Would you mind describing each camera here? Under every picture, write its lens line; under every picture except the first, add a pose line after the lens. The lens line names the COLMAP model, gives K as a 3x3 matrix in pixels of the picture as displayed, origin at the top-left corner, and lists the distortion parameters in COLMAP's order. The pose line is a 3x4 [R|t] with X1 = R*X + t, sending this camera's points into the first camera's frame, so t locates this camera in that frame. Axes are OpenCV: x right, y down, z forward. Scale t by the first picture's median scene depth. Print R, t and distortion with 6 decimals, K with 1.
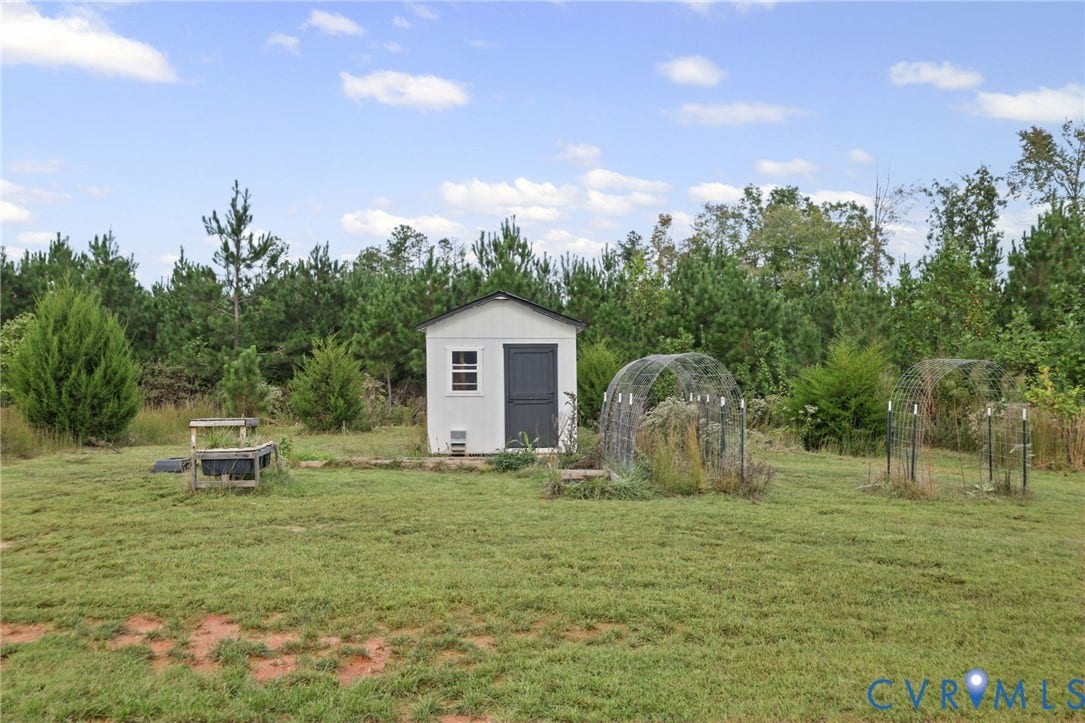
lens RADIAL K [[1040.4, 0, 542.5], [0, 1040.4, 361.9], [0, 0, 1]] dist [0.069013, 0.012569]
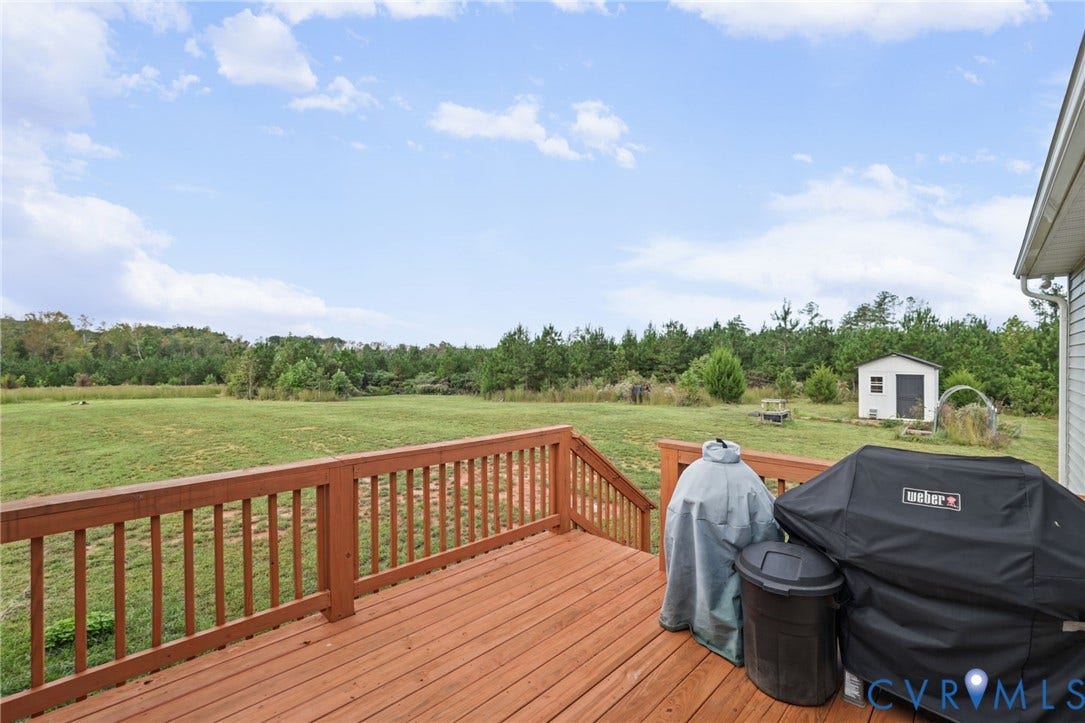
lens RADIAL K [[489.6, 0, 540.6], [0, 489.6, 358.4], [0, 0, 1]] dist [-0.026468, 0.006454]
pose [[0.720534, 0.010361, -0.693343, 0.125458], [-0.006026, 0.999944, 0.008681, -0.050913], [0.693394, -0.002077, 0.720556, -0.318557]]
